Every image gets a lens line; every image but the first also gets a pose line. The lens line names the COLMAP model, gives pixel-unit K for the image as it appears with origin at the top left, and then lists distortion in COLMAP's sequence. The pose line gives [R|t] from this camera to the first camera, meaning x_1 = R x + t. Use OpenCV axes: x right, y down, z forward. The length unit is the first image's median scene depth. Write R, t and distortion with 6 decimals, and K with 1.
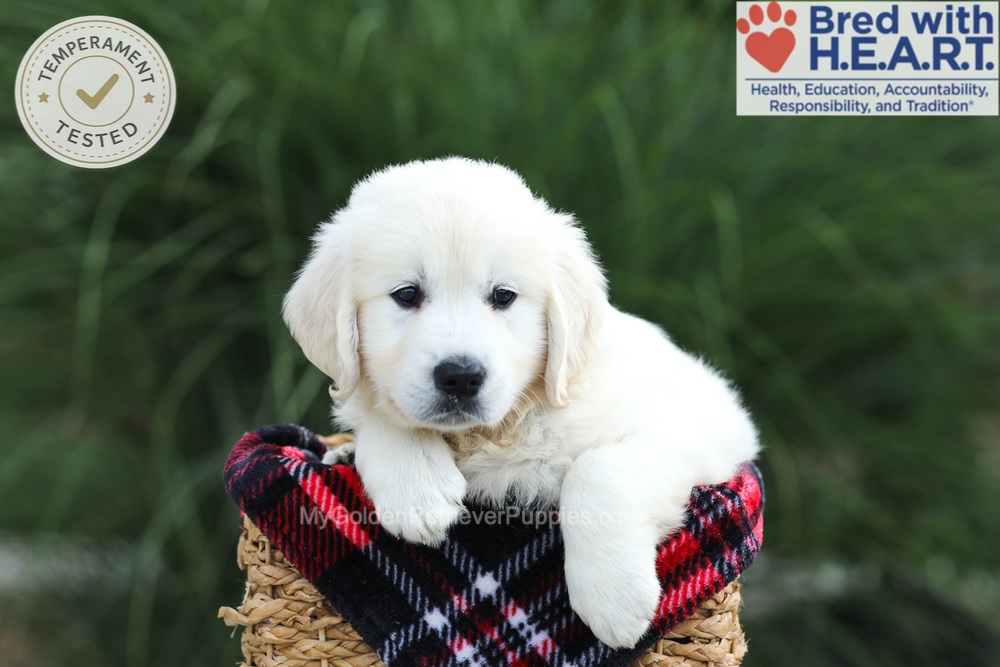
lens RADIAL K [[2774.2, 0, 546.8], [0, 2774.2, 333.0], [0, 0, 1]] dist [0.315231, 1.888633]
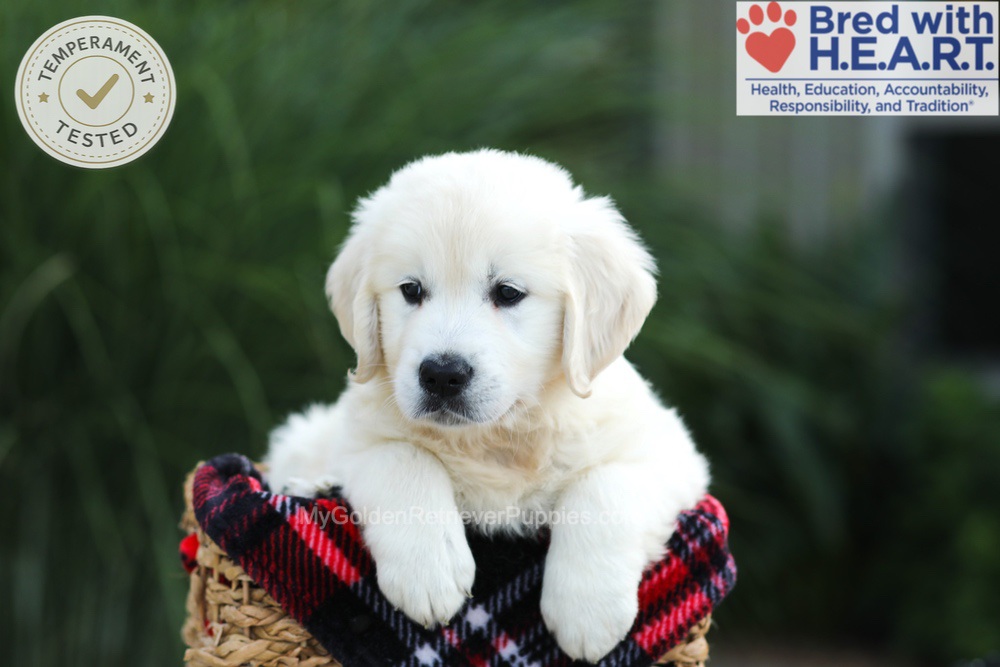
lens RADIAL K [[2774.2, 0, 546.8], [0, 2774.2, 333.0], [0, 0, 1]] dist [0.315231, 1.888633]
pose [[0.970295, -0.013027, 0.241573, -0.233802], [0.008492, 0.999768, 0.019802, -0.029075], [-0.241775, -0.017162, 0.970181, 0.043131]]
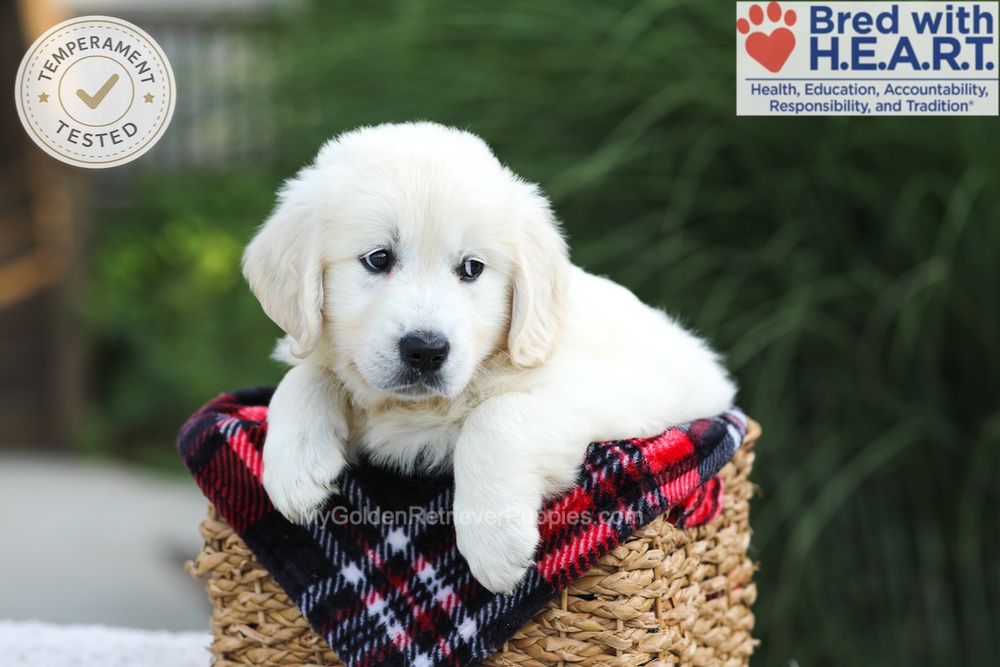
lens RADIAL K [[2774.2, 0, 546.8], [0, 2774.2, 333.0], [0, 0, 1]] dist [0.315231, 1.888633]
pose [[0.945914, -0.016600, -0.323994, 0.358071], [0.015616, 0.999862, -0.005638, 0.021963], [0.324043, 0.000273, 0.946042, 0.061565]]
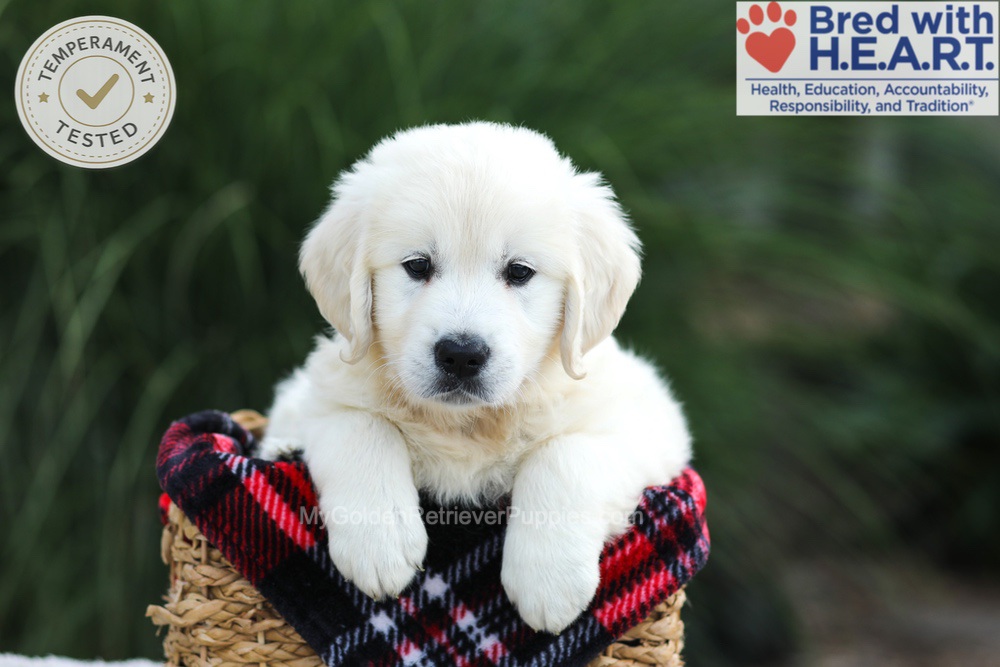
lens RADIAL K [[2774.2, 0, 546.8], [0, 2774.2, 333.0], [0, 0, 1]] dist [0.315231, 1.888633]
pose [[0.992479, 0.013161, 0.121705, -0.102336], [-0.019348, 0.998572, 0.049790, -0.047179], [-0.120876, -0.051770, 0.991317, 0.036691]]
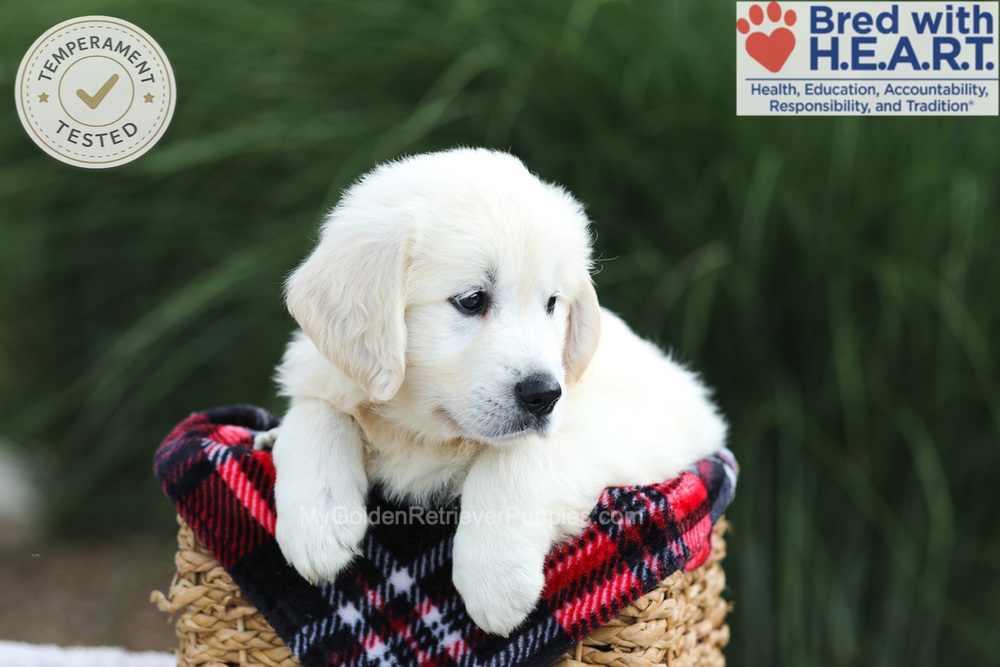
lens RADIAL K [[2774.2, 0, 546.8], [0, 2774.2, 333.0], [0, 0, 1]] dist [0.315231, 1.888633]
pose [[0.982156, 0.027204, -0.186089, 0.204819], [-0.024456, 0.999556, 0.017046, -0.012921], [0.186470, -0.012191, 0.982385, 0.063421]]
